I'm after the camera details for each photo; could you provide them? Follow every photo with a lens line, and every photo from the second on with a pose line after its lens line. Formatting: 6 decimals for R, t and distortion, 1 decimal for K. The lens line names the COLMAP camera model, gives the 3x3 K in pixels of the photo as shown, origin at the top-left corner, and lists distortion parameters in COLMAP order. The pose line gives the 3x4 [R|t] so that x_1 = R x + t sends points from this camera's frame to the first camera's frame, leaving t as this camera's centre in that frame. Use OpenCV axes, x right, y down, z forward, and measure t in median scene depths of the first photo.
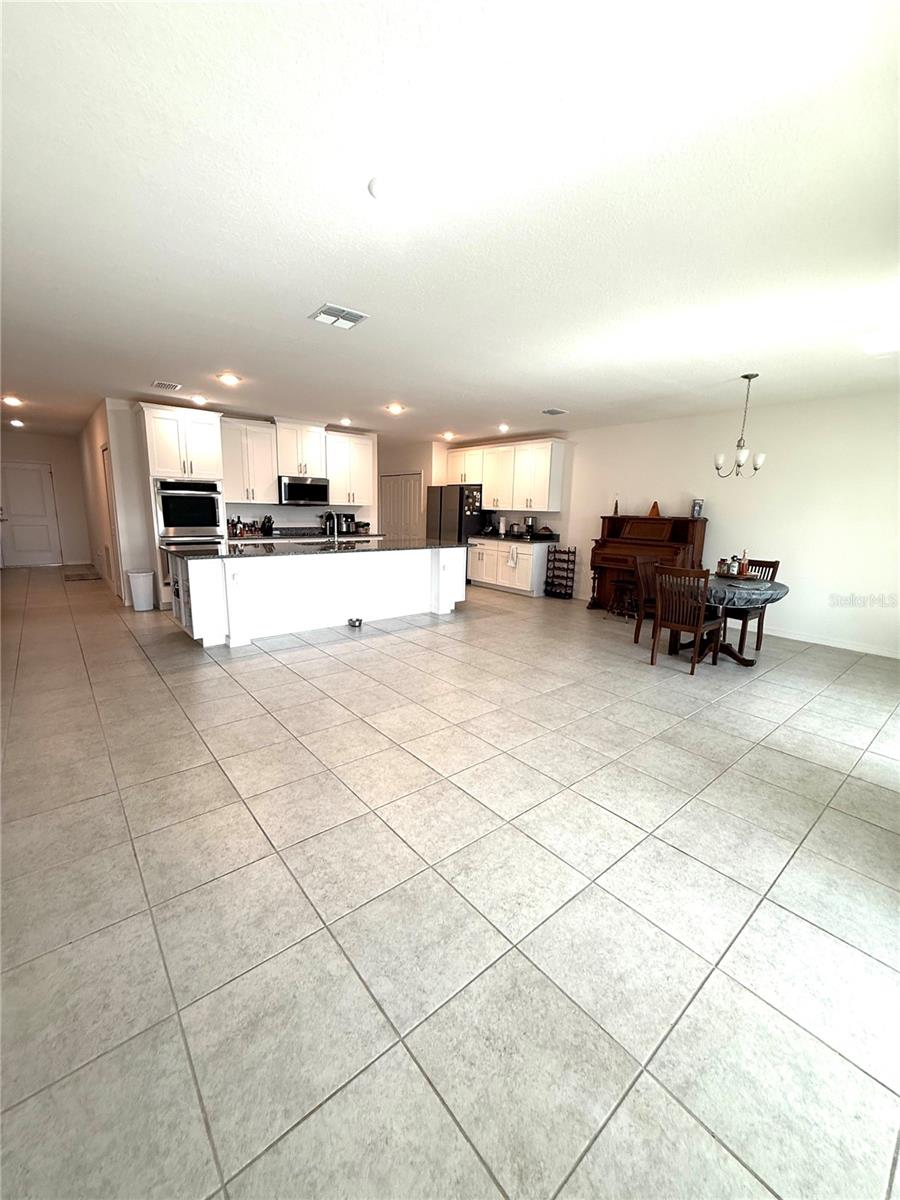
lens RADIAL K [[477.2, 0, 450.0], [0, 477.2, 600.0], [0, 0, 1]] dist [0.000113, 0.000088]
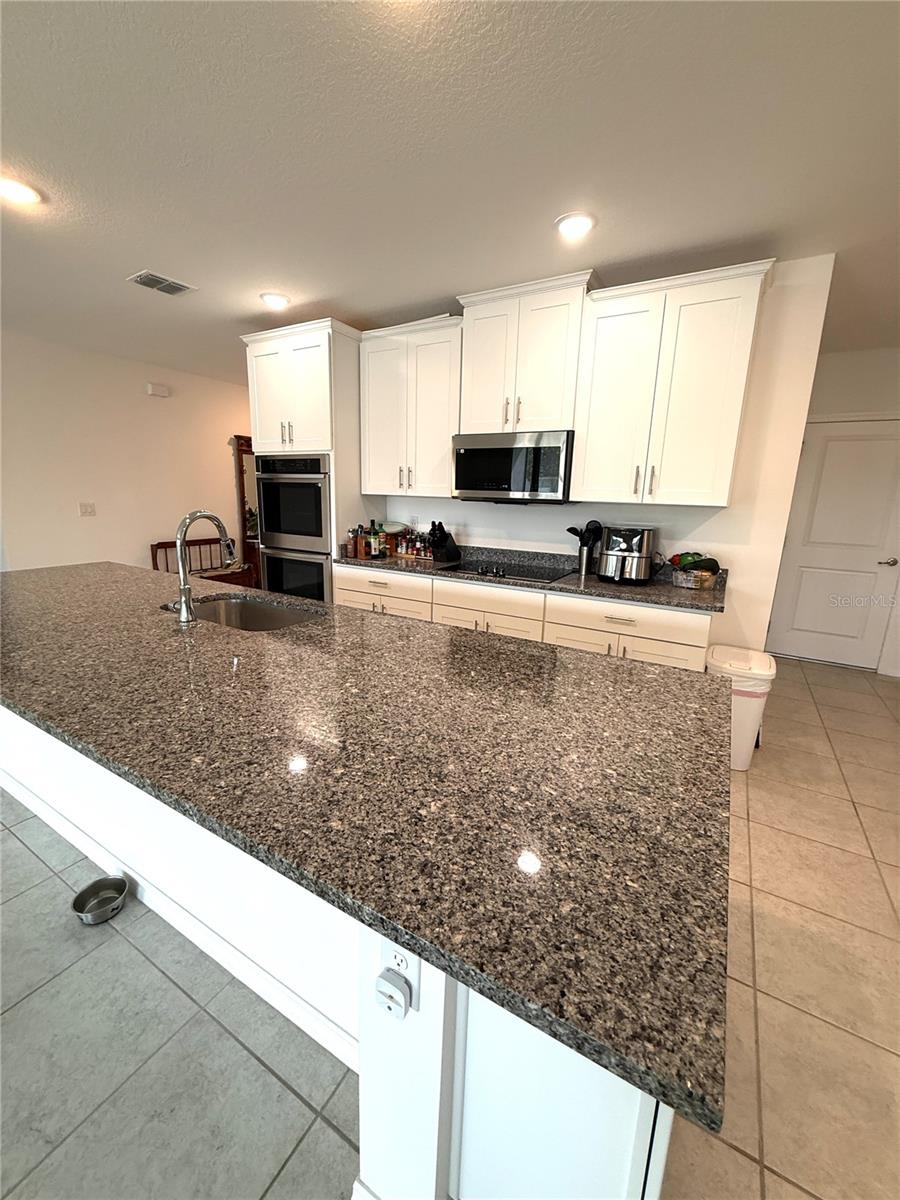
lens RADIAL K [[477.2, 0, 450.0], [0, 477.2, 600.0], [0, 0, 1]] dist [0.000113, 0.000088]
pose [[0.332375, 0.195104, -0.922747, 0.082635], [-0.199655, 0.970752, 0.133338, -0.168011], [0.921773, 0.139913, 0.361607, 0.854298]]
